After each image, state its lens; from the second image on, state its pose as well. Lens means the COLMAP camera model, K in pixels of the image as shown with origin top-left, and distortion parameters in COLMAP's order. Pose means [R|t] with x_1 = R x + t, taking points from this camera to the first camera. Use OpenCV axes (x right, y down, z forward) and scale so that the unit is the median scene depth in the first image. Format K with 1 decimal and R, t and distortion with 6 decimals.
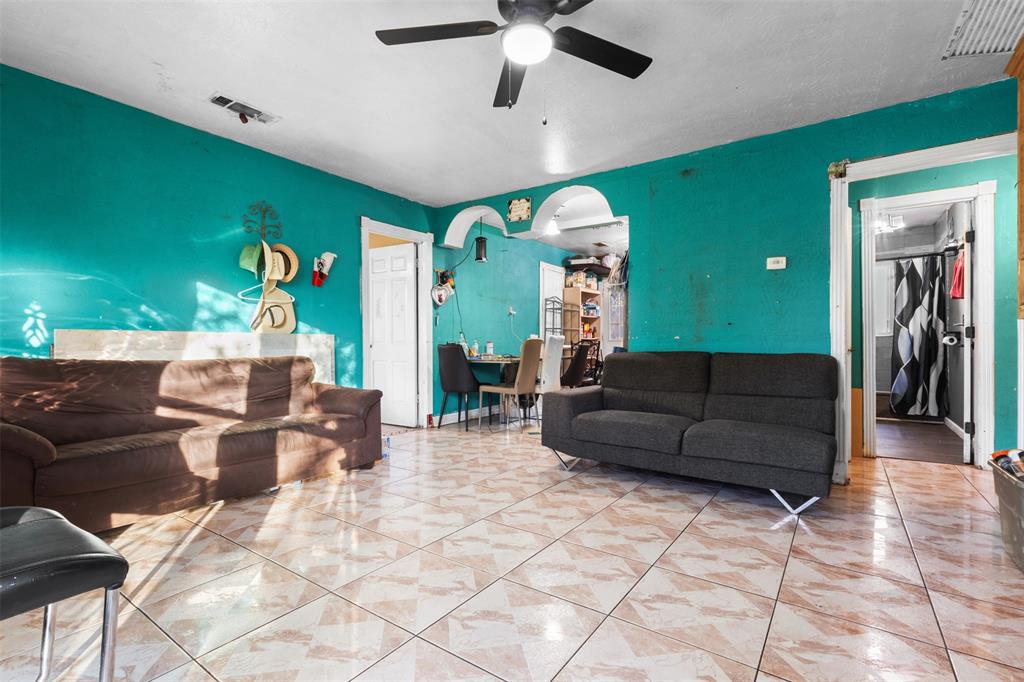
lens RADIAL K [[473.4, 0, 505.8], [0, 473.4, 343.5], [0, 0, 1]] dist [0.001793, 0.000780]
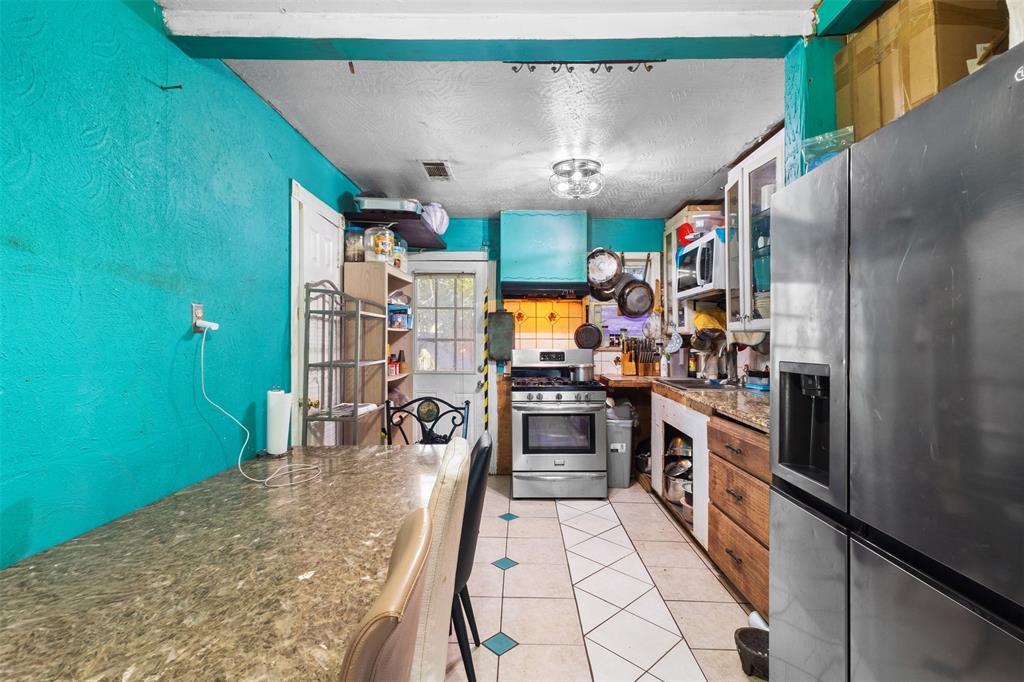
lens RADIAL K [[473.4, 0, 511.4], [0, 473.4, 337.3], [0, 0, 1]] dist [0.001793, 0.000780]
pose [[0.813457, 0.006406, 0.581589, -0.004165], [-0.009041, 0.999958, 0.001632, -0.222019], [-0.581554, -0.006586, 0.813481, 2.429405]]
